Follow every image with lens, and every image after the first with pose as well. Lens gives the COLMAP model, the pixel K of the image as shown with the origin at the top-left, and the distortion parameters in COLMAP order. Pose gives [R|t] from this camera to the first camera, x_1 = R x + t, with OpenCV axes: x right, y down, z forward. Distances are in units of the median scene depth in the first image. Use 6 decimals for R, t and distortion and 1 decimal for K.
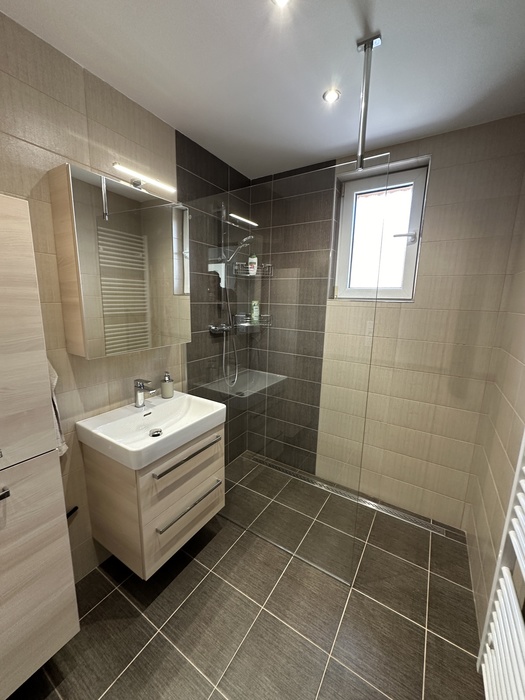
lens RADIAL K [[278.2, 0, 261.7], [0, 278.2, 350.6], [0, 0, 1]] dist [-0.001021, 0.000490]
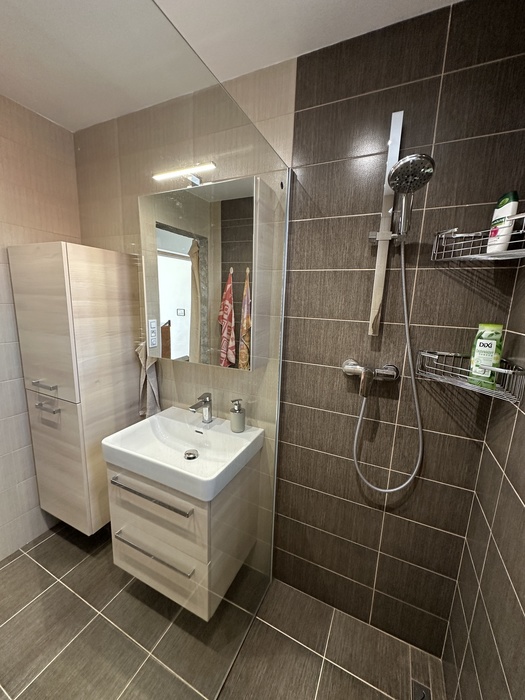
lens RADIAL K [[278.2, 0, 261.7], [0, 278.2, 350.6], [0, 0, 1]] dist [-0.001021, 0.000490]
pose [[0.115210, 0.164269, -0.979664, 0.372344], [-0.209883, 0.967991, 0.137630, -0.161056], [0.970915, 0.189758, 0.146000, 0.799161]]
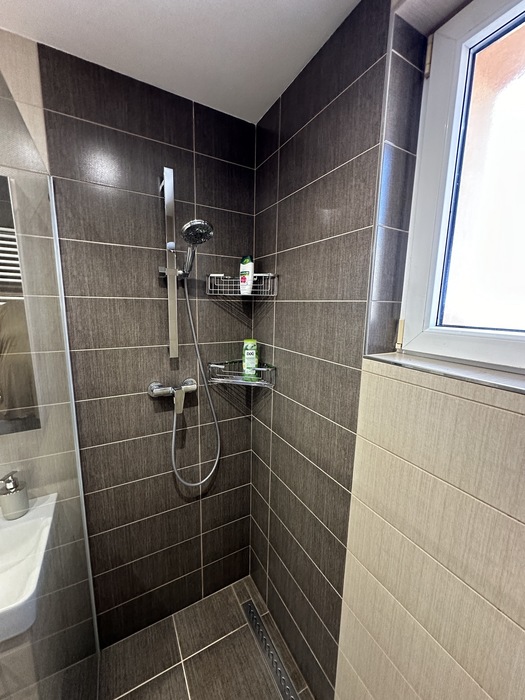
lens RADIAL K [[278.2, 0, 261.7], [0, 278.2, 350.6], [0, 0, 1]] dist [-0.001021, 0.000490]
pose [[0.875519, 0.074307, -0.477437, 0.320383], [-0.086276, 0.996266, -0.003156, -0.191283], [0.475420, 0.043955, 0.878660, 0.633754]]
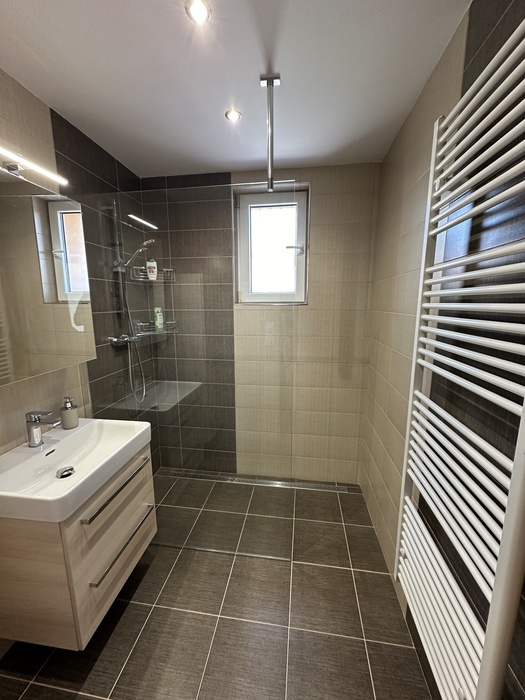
lens RADIAL K [[278.2, 0, 261.7], [0, 278.2, 350.6], [0, 0, 1]] dist [-0.001021, 0.000490]
pose [[0.911829, -0.096408, 0.399091, -0.112351], [0.099364, 0.994962, 0.013330, -0.013673], [-0.398365, 0.027501, 0.916814, 0.000502]]
